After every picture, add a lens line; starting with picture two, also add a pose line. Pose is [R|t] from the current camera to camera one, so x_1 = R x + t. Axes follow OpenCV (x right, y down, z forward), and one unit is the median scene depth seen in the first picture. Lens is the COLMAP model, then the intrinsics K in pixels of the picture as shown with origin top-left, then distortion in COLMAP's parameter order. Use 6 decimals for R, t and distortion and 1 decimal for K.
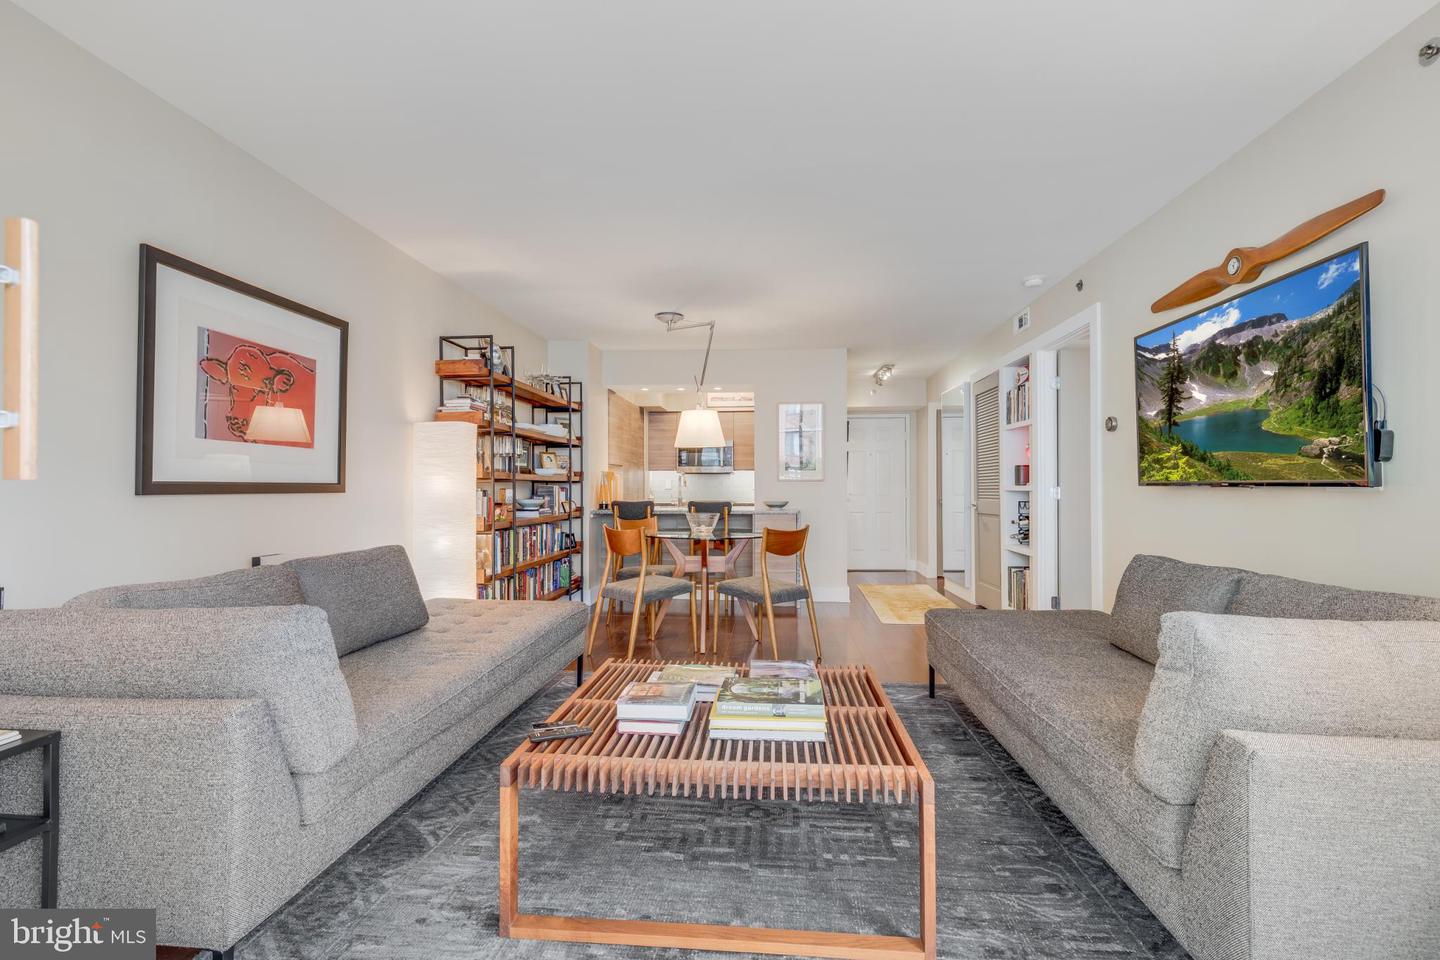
lens RADIAL K [[653.2, 0, 722.1], [0, 653.2, 483.4], [0, 0, 1]] dist [0.002386, -0.000140]
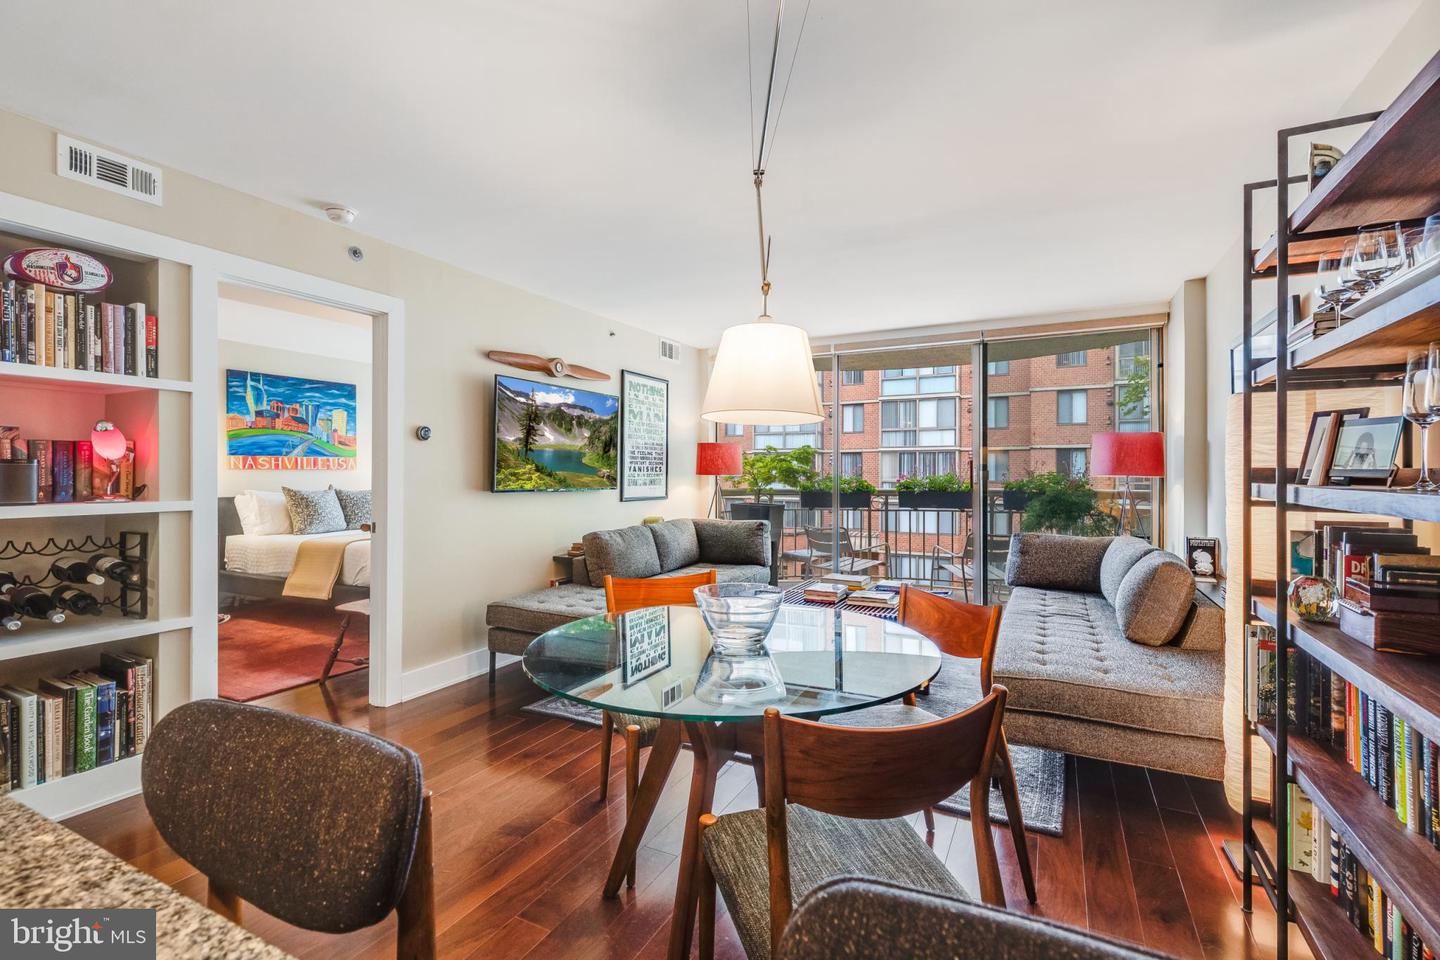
lens RADIAL K [[653.2, 0, 717.5], [0, 653.2, 471.9], [0, 0, 1]] dist [0.002386, -0.000140]
pose [[-0.925121, 0.001202, 0.379672, -0.201949], [-0.002198, 0.999961, -0.008520, -0.023374], [-0.379667, -0.008716, -0.925082, 1.724048]]
